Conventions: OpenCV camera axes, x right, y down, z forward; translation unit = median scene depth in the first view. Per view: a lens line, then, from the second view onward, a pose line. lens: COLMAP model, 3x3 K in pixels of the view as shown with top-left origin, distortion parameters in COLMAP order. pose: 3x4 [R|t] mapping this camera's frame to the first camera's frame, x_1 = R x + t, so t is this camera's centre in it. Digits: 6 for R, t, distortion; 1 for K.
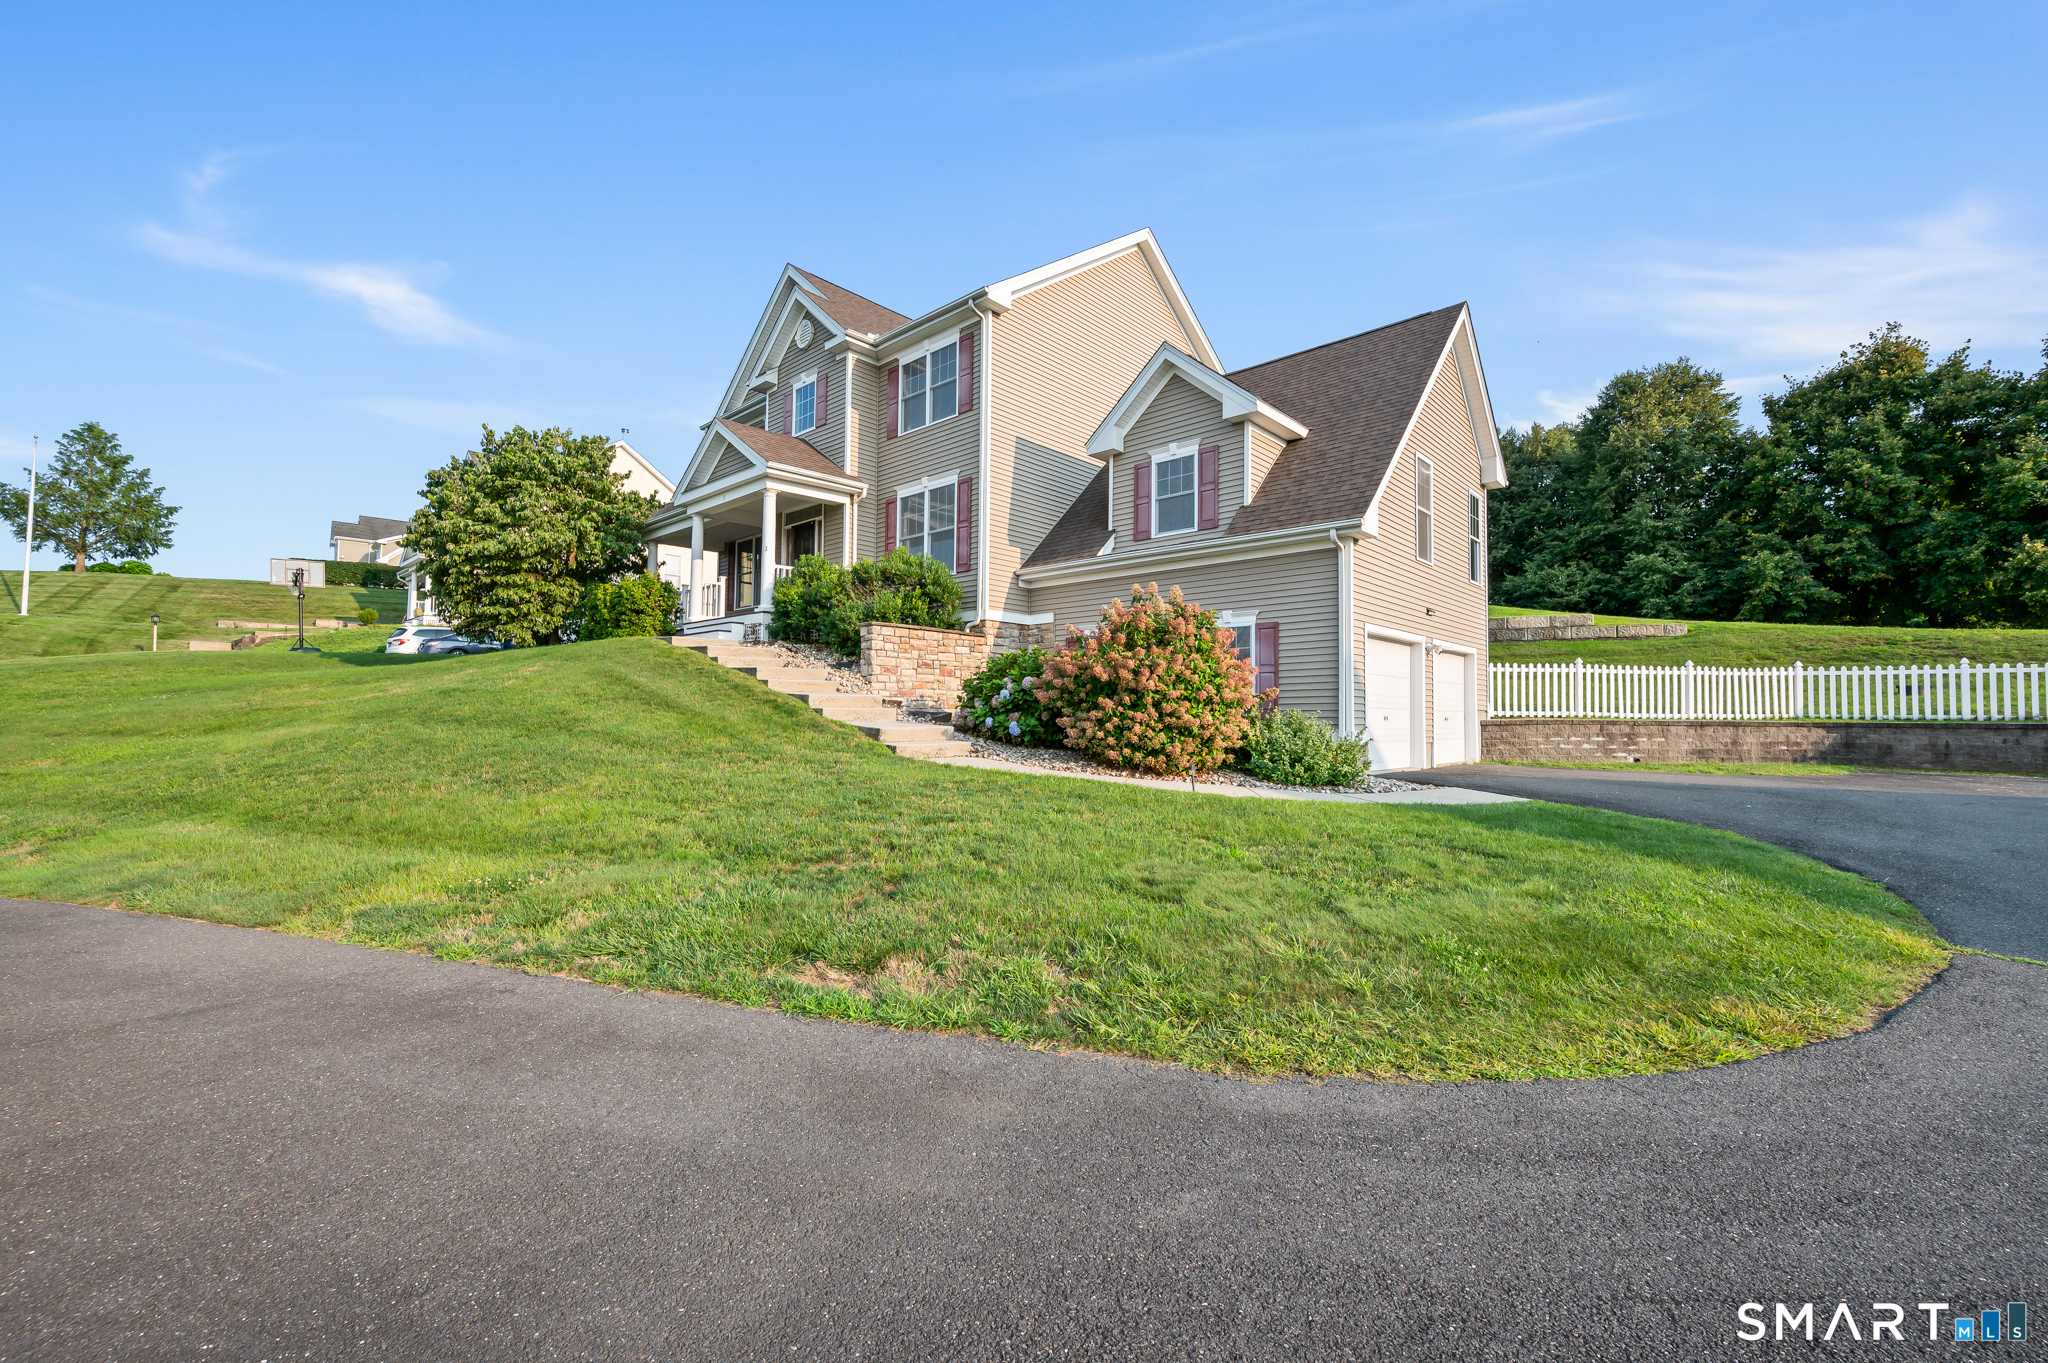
lens RADIAL K [[837.1, 0, 1019.1], [0, 837.1, 689.0], [0, 0, 1]] dist [0.002692, 0.000154]
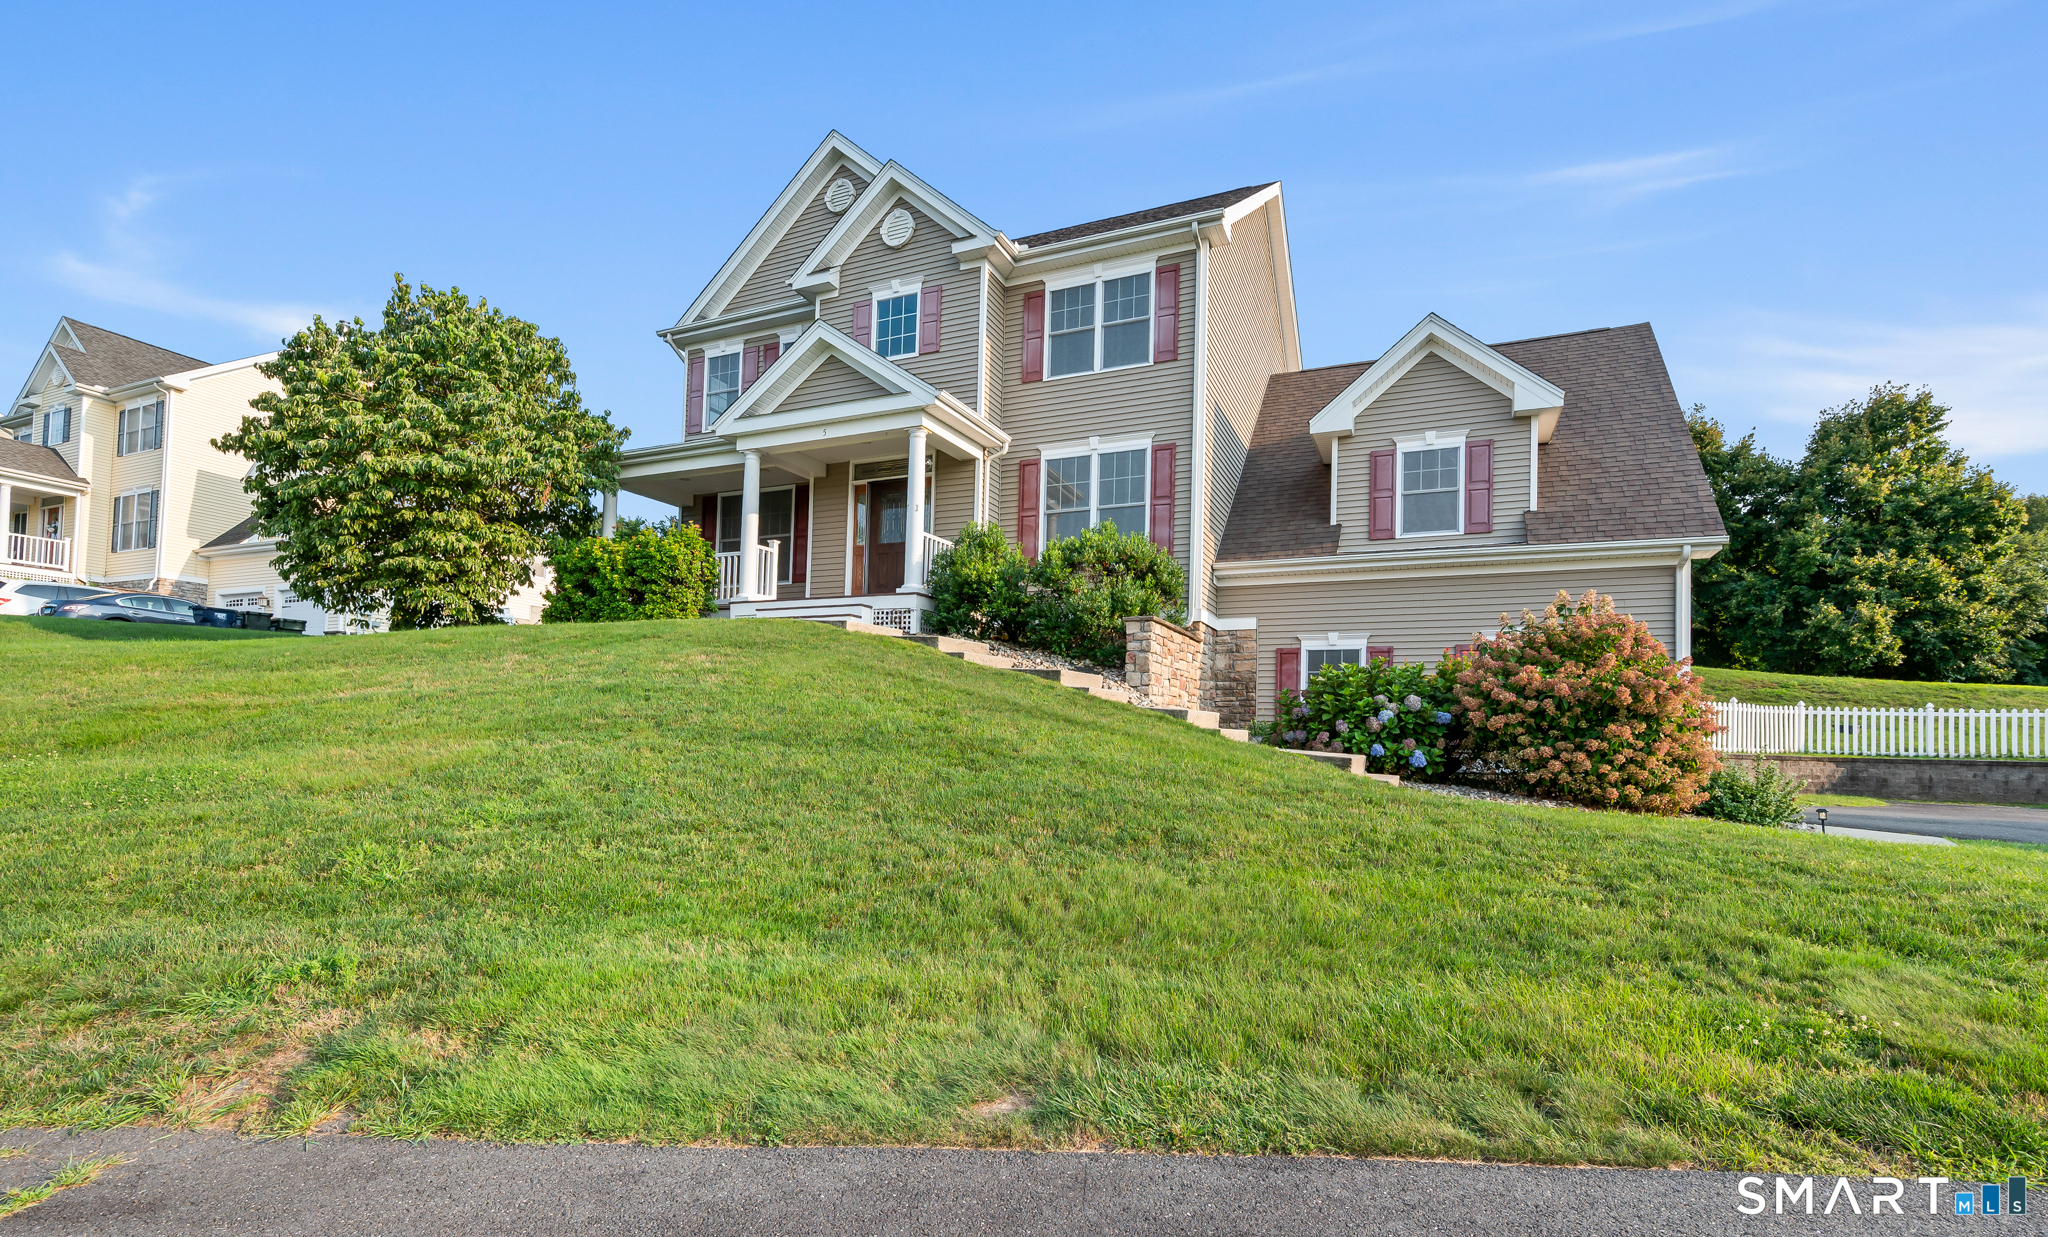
lens RADIAL K [[929.0, 0, 904.7], [0, 929.0, 703.5], [0, 0, 1]] dist [-0.000922, -0.000379]
pose [[0.947004, 0.027650, 0.320029, -0.569808], [-0.026999, 0.999615, -0.006470, 0.009501], [-0.320084, -0.002514, 0.947386, 0.231596]]
